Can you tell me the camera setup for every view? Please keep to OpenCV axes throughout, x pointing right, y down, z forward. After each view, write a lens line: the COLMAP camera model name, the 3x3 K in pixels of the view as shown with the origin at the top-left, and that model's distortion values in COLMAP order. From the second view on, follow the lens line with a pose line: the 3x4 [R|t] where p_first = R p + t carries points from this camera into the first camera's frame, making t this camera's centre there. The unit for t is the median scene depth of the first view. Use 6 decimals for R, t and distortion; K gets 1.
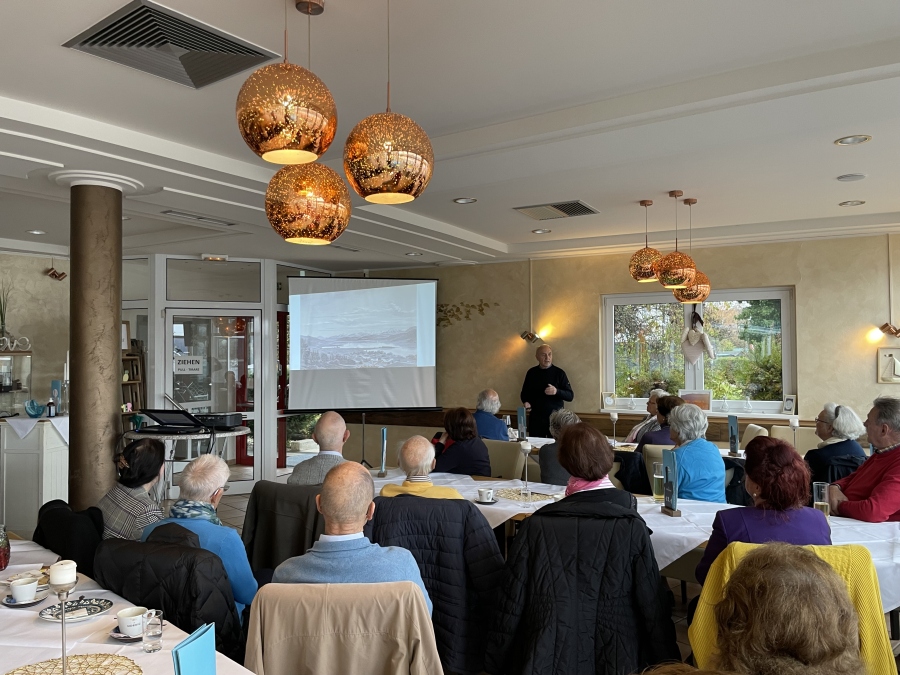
lens RADIAL K [[682.1, 0, 443.6], [0, 682.1, 331.2], [0, 0, 1]] dist [0.107117, -0.169207]
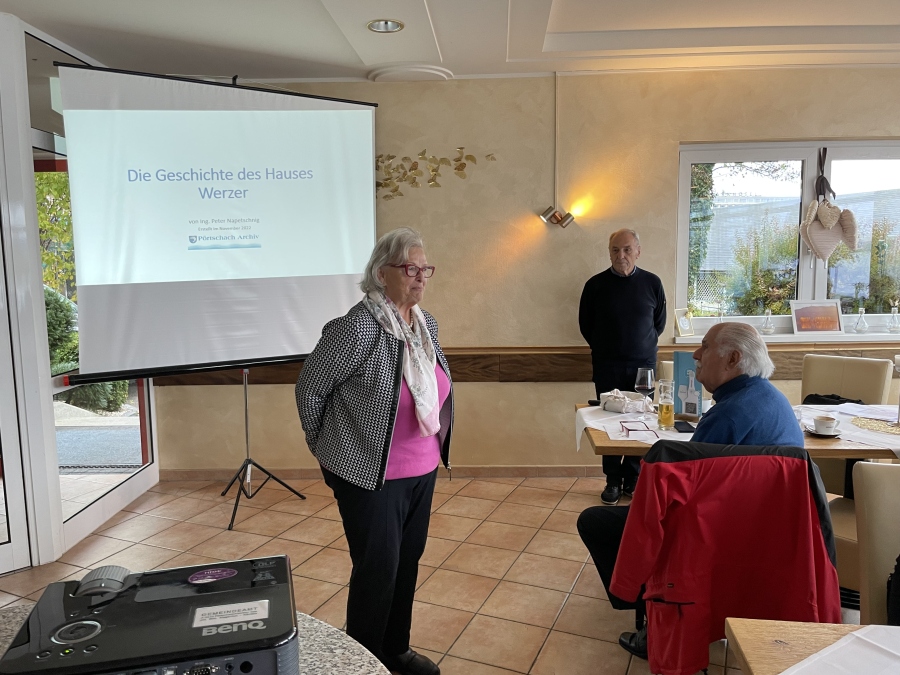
lens RADIAL K [[682.1, 0, 443.6], [0, 682.1, 331.2], [0, 0, 1]] dist [0.107117, -0.169207]
pose [[0.912568, -0.053418, 0.405421, -0.188713], [-0.002121, 0.990800, 0.135320, 0.024450], [-0.408919, -0.124349, 0.904059, 0.494965]]
